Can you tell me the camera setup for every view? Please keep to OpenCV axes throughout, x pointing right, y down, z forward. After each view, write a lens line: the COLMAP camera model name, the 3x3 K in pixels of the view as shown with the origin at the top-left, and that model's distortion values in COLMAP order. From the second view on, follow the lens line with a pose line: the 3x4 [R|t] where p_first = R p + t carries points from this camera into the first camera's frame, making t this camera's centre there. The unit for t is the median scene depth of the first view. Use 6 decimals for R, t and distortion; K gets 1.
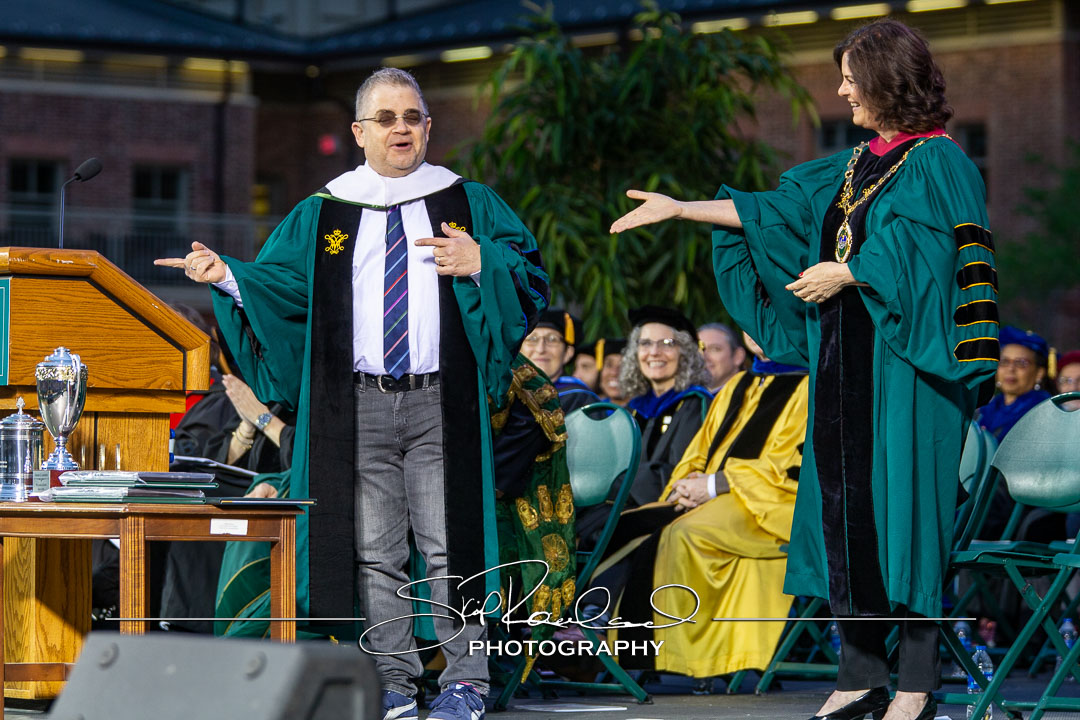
lens RADIAL K [[5493.3, 0, 541.0], [0, 5493.3, 360.1], [0, 0, 1]] dist [-0.094651, -14.436897]
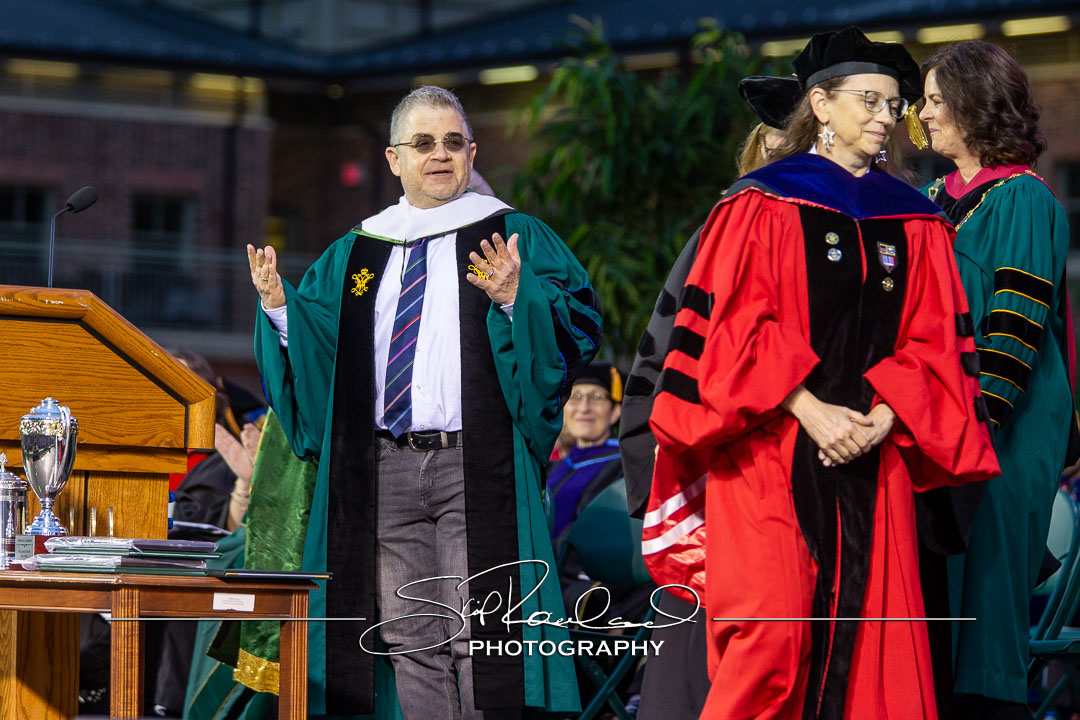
lens RADIAL K [[5447.3, 0, 539.3], [0, 5447.3, 358.6], [0, 0, 1]] dist [-0.695938, 5.122360]
pose [[0.999889, 0.014842, 0.000965, -0.008699], [-0.014834, 0.999858, -0.007994, -0.002835], [-0.001084, 0.007978, 0.999968, 0.119003]]
